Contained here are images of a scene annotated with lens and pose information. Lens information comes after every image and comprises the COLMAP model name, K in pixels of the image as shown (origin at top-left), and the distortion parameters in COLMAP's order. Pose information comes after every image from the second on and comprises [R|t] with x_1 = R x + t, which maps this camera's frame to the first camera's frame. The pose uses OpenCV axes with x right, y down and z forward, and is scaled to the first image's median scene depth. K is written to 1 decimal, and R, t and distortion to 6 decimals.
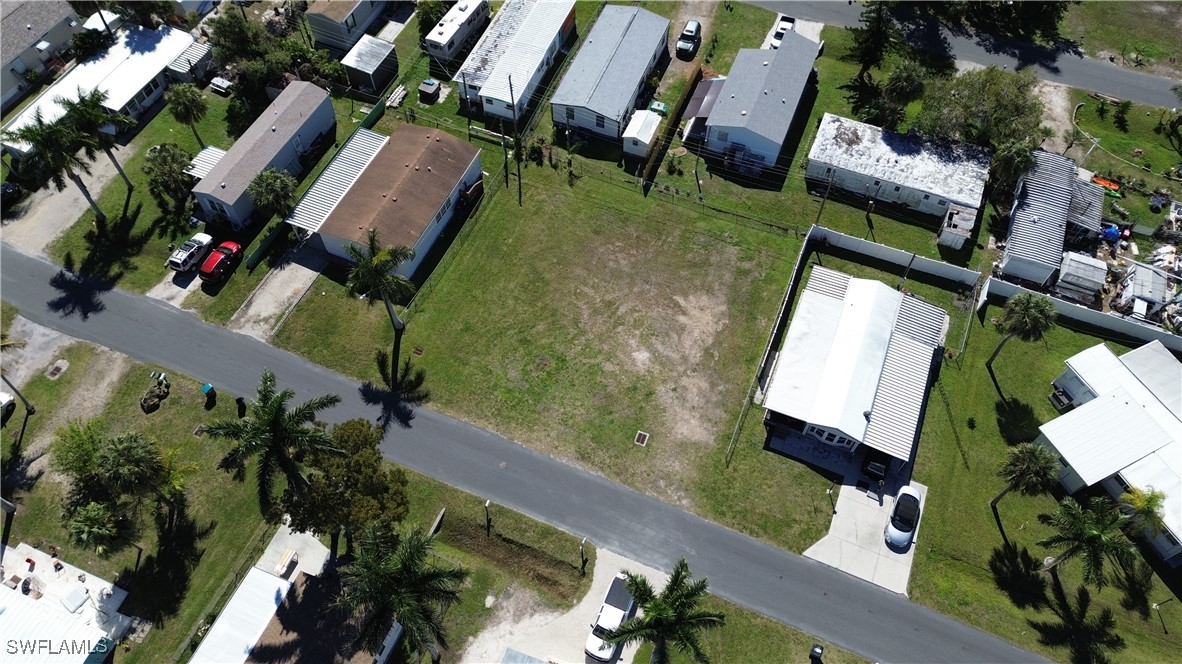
lens RADIAL K [[842.3, 0, 589.1], [0, 842.3, 334.1], [0, 0, 1]] dist [0.057715, -0.059675]
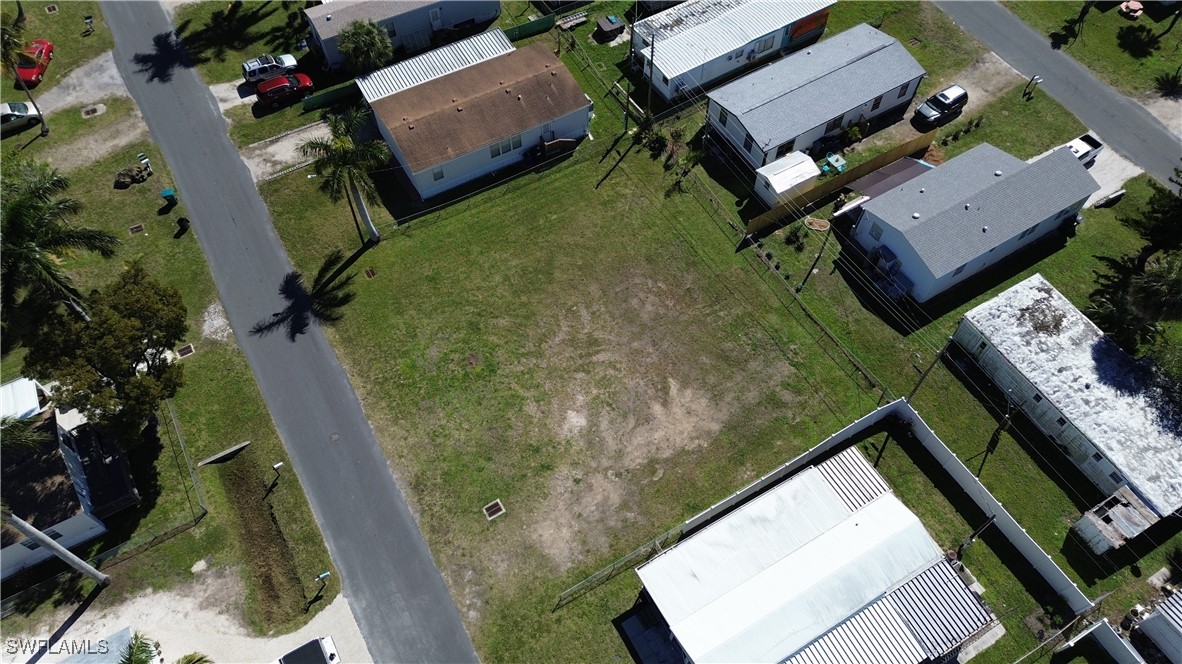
lens RADIAL K [[842.3, 0, 589.5], [0, 842.3, 329.5], [0, 0, 1]] dist [0.057715, -0.059675]
pose [[0.797226, 0.504155, -0.332053, 0.263061], [-0.506854, 0.857785, 0.085465, -0.106981], [0.327917, 0.100168, 0.939381, 0.265644]]
